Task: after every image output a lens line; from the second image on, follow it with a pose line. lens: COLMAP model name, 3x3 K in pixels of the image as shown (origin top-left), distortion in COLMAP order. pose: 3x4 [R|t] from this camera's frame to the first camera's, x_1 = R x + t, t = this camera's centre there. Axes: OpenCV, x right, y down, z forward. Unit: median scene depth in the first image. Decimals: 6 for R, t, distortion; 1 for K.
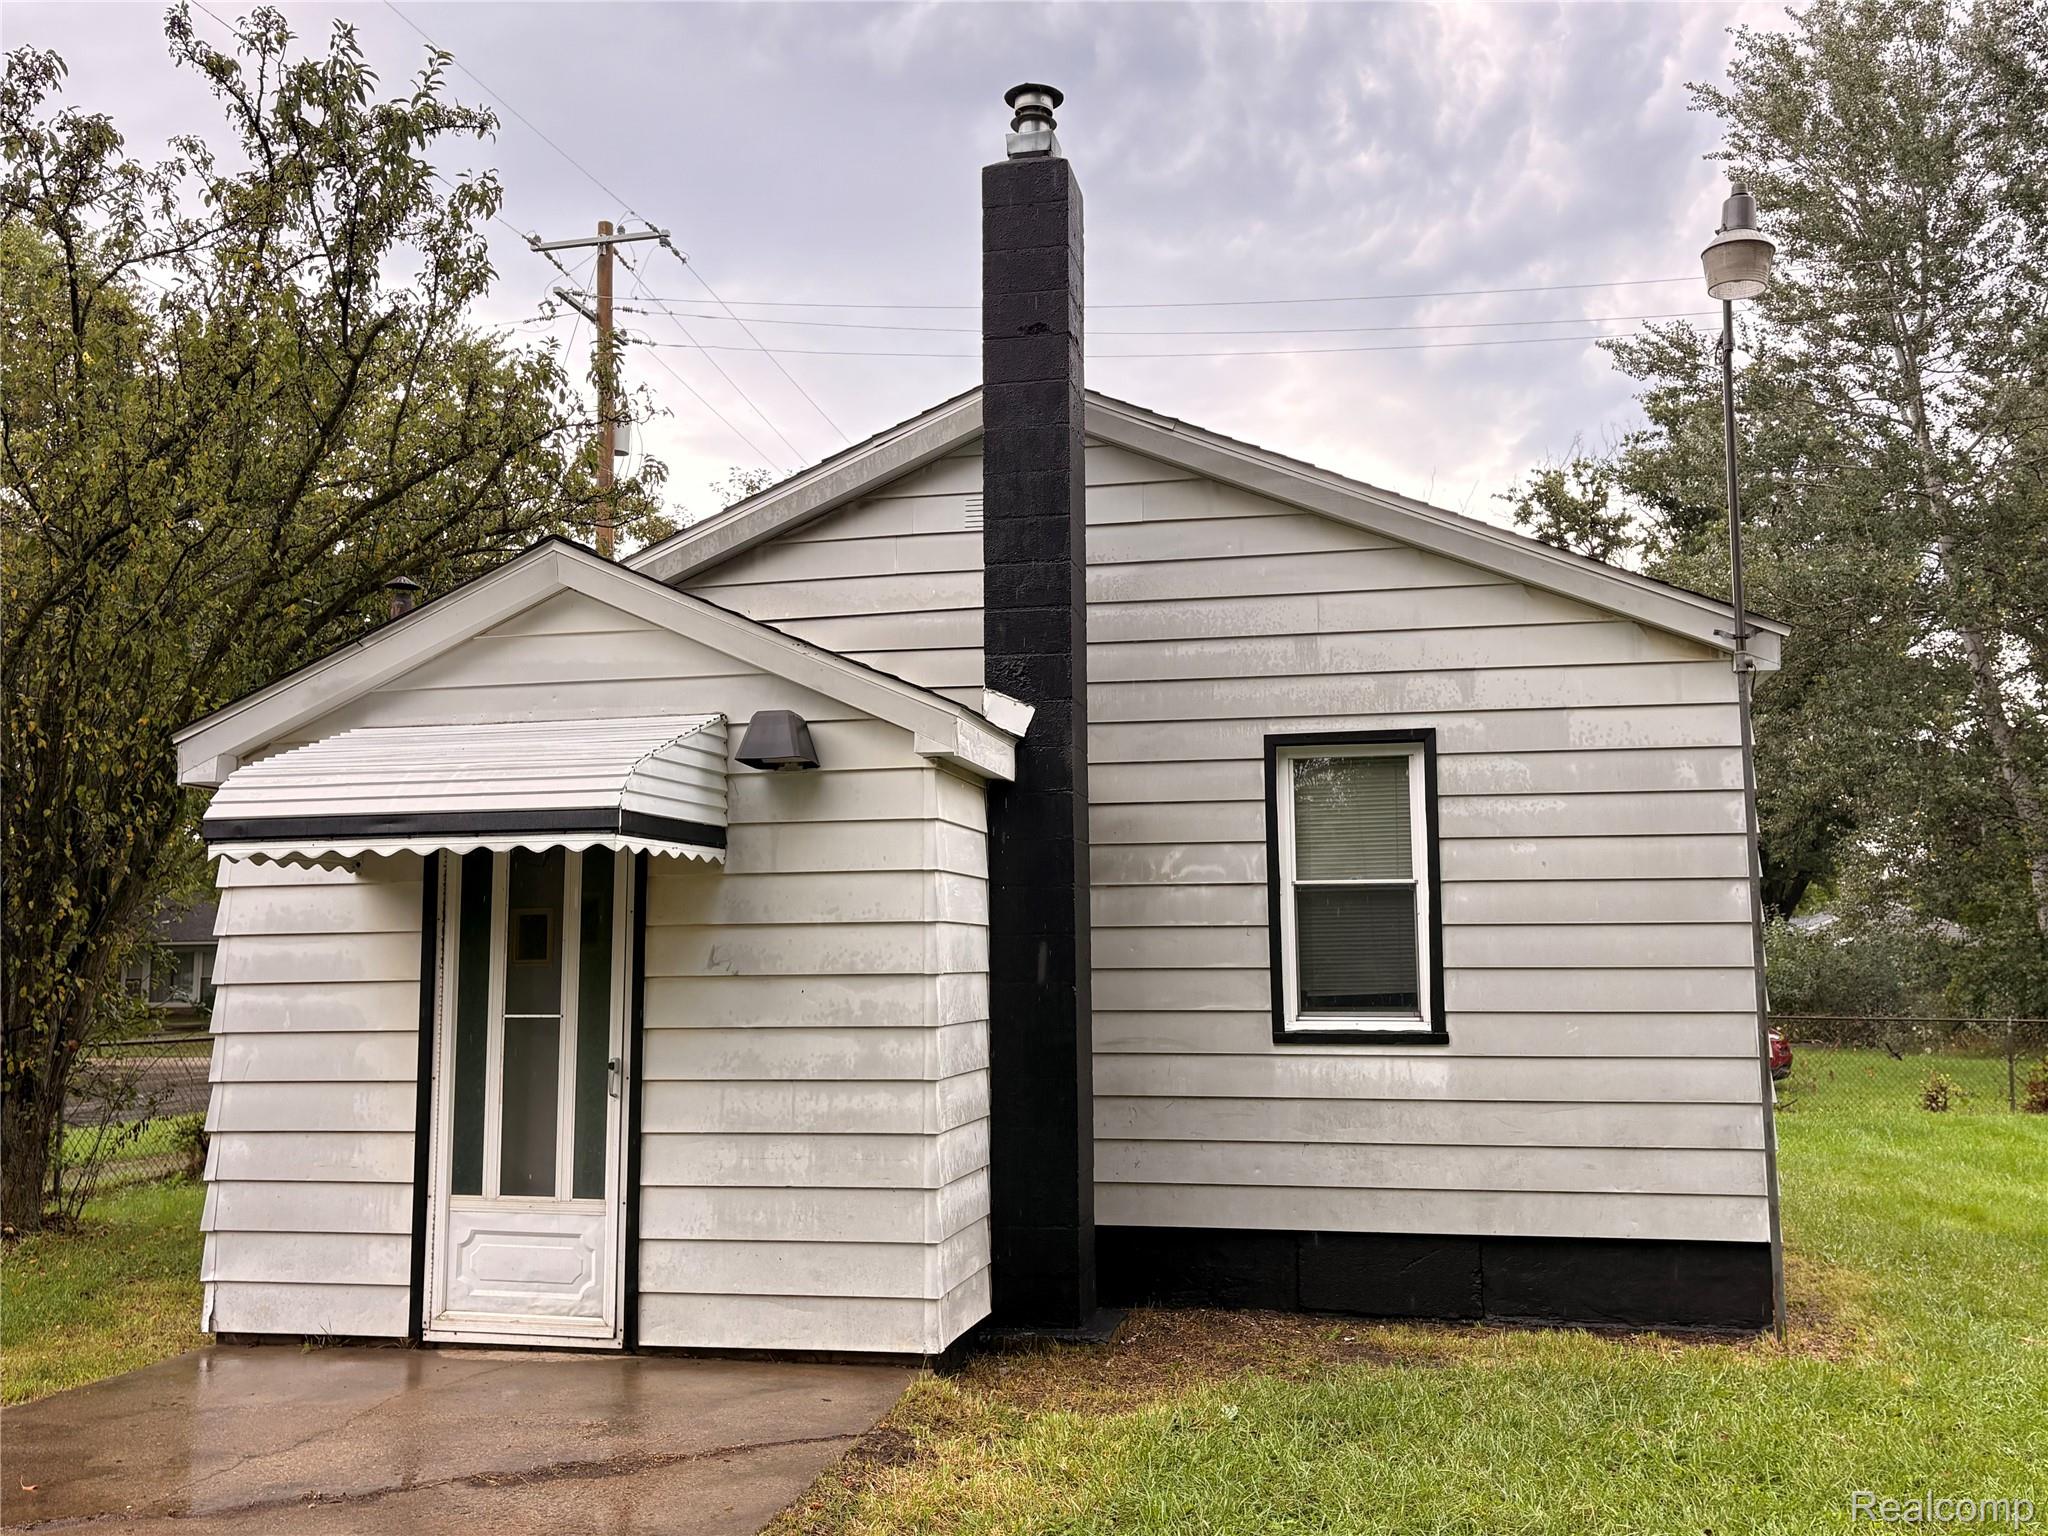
lens RADIAL K [[1813.9, 0, 1024.0], [0, 1813.9, 768.0], [0, 0, 1]] dist [0.082273, 0.003303]
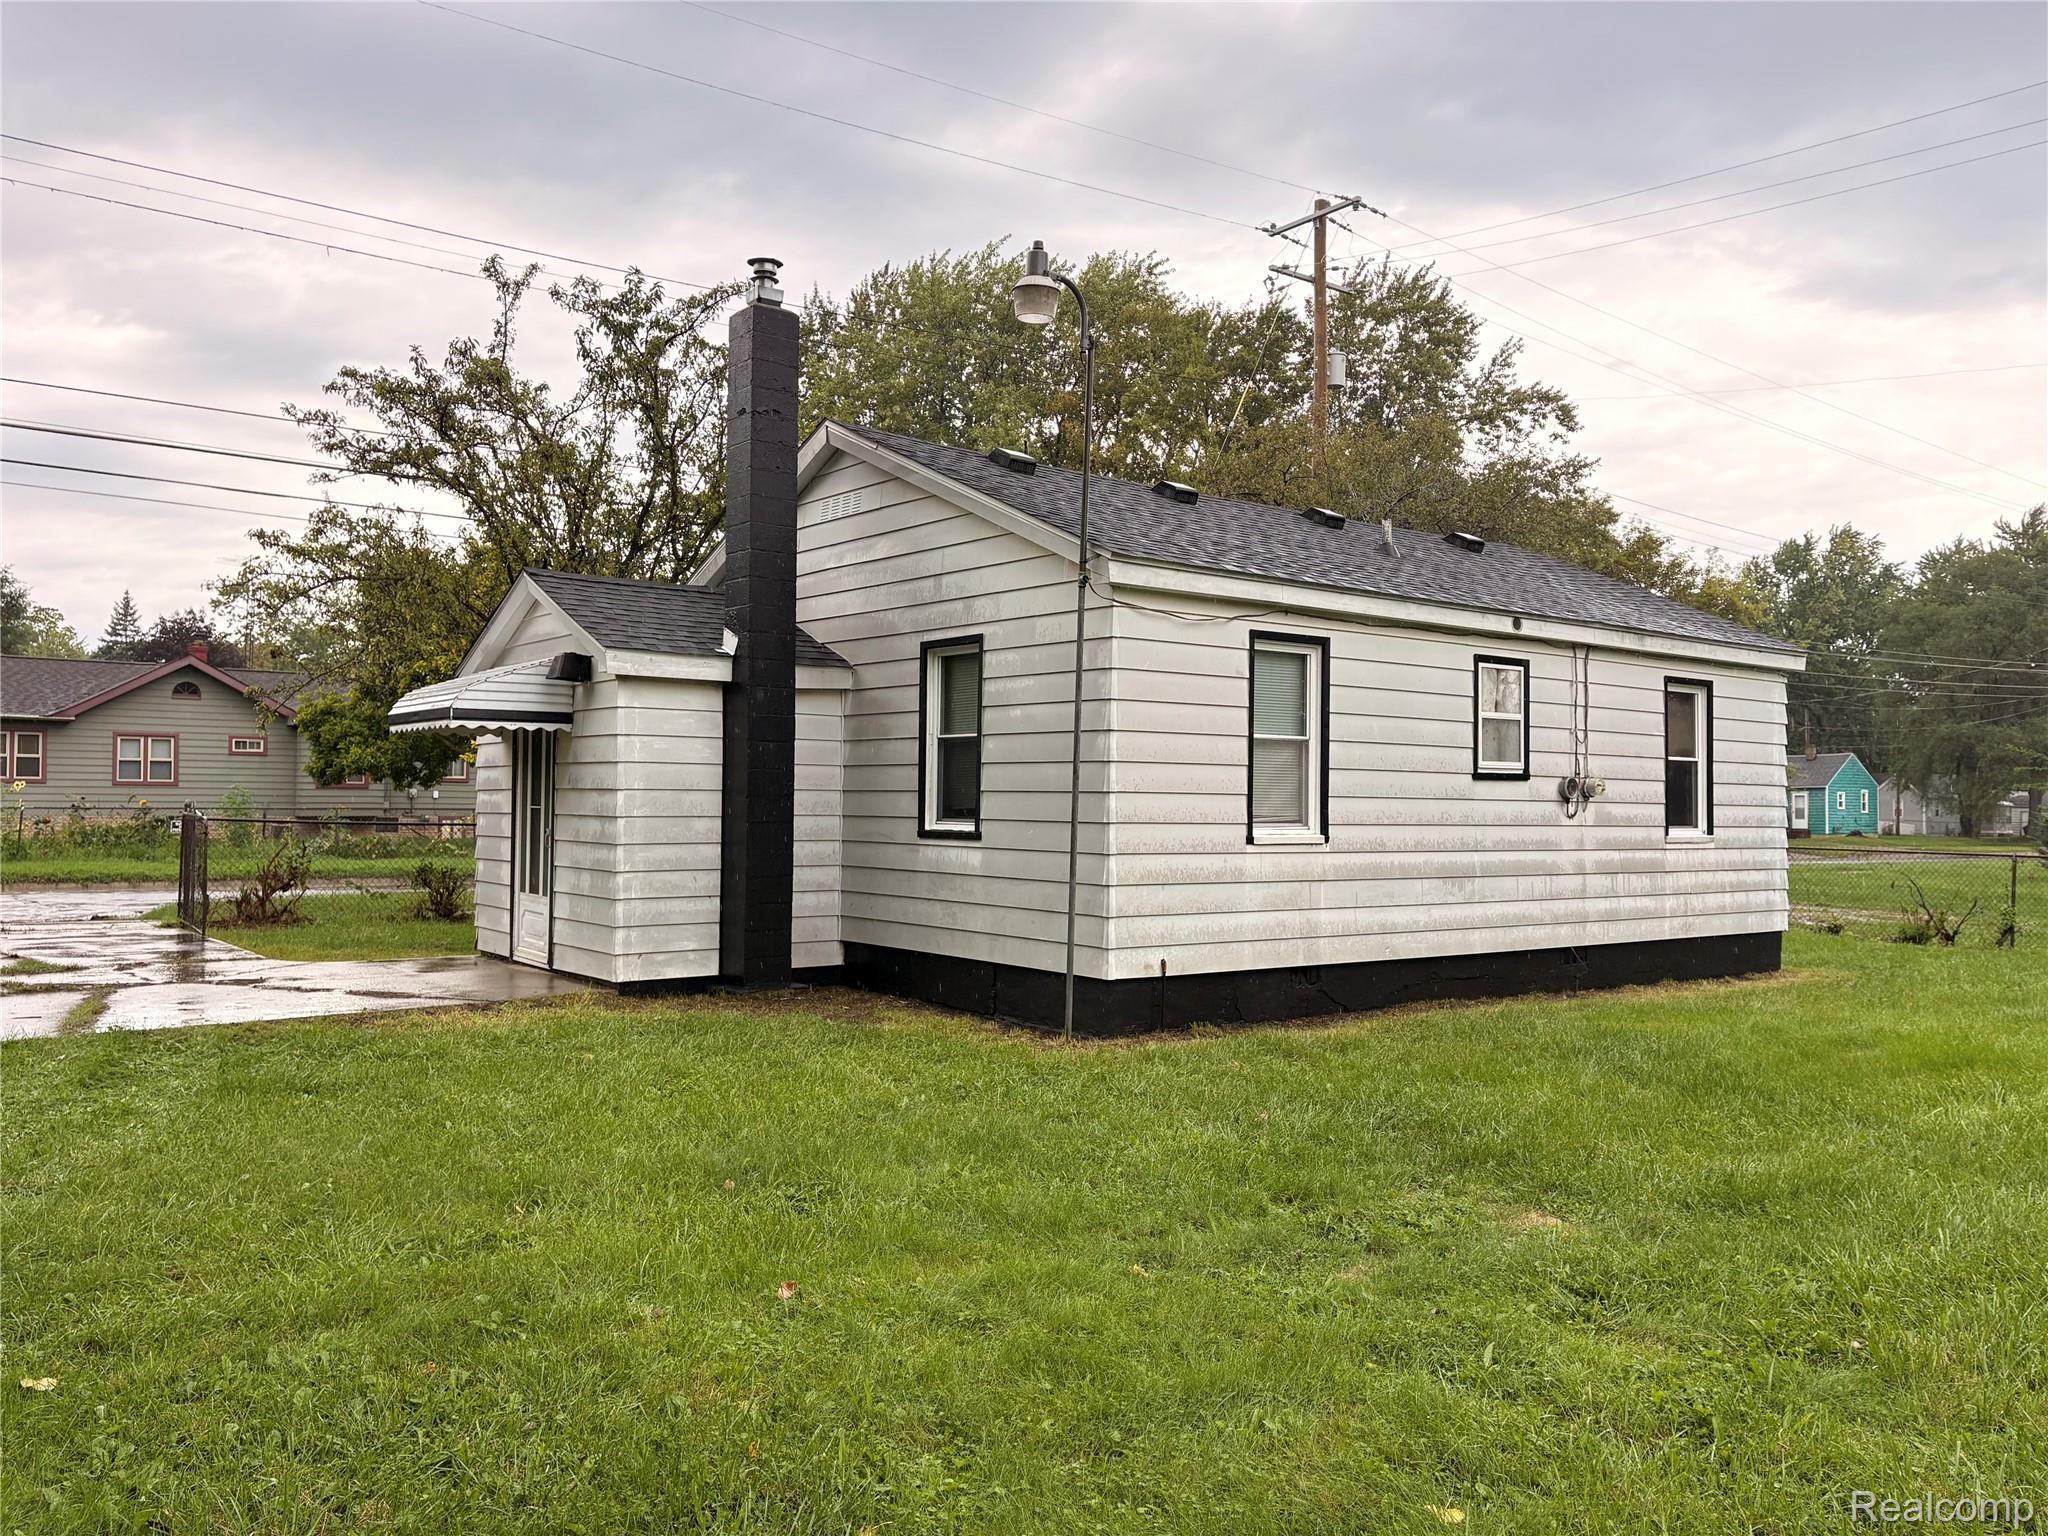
lens RADIAL K [[1610.2, 0, 1024.0], [0, 1610.2, 768.0], [0, 0, 1]] dist [0.014225, 0.000923]
pose [[0.772957, 0.002747, -0.634453, 1.120722], [0.053986, 0.996079, 0.070085, -0.002657], [0.632158, -0.088425, 0.769777, -0.020102]]
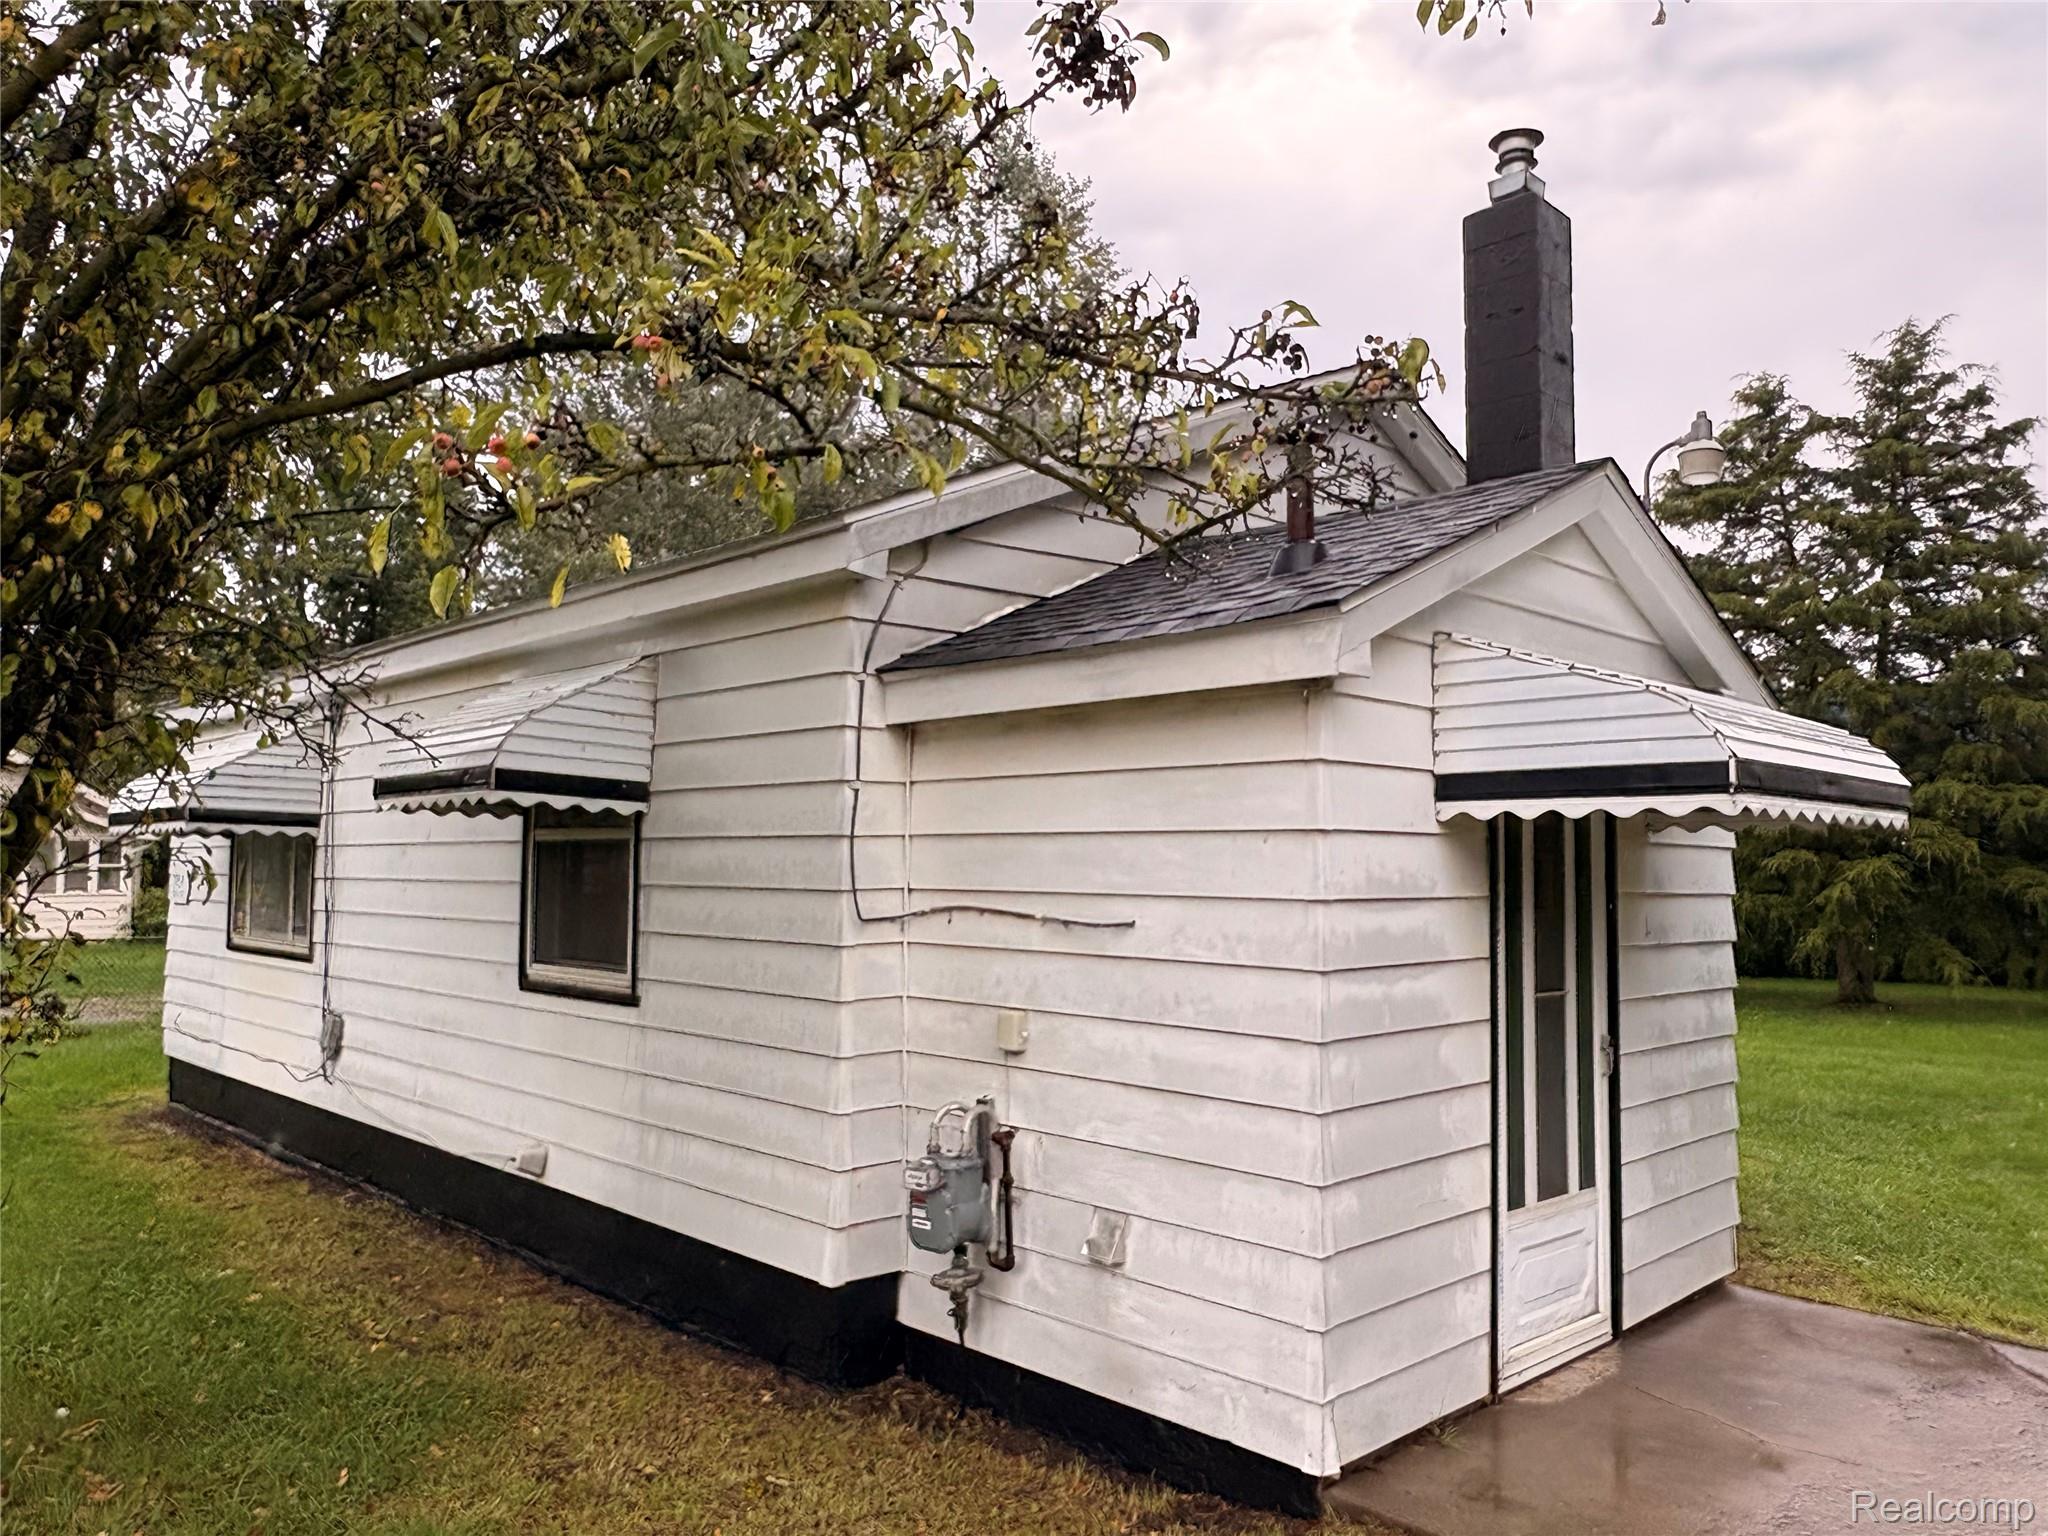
lens RADIAL K [[1440.8, 0, 1027.3], [0, 1440.8, 773.0], [0, 0, 1]] dist [-0.006339, -0.001470]
pose [[0.547101, 0.069397, 0.834185, -0.865158], [-0.099565, 0.994878, -0.017465, 0.058604], [-0.831124, -0.073501, 0.551208, 0.731090]]
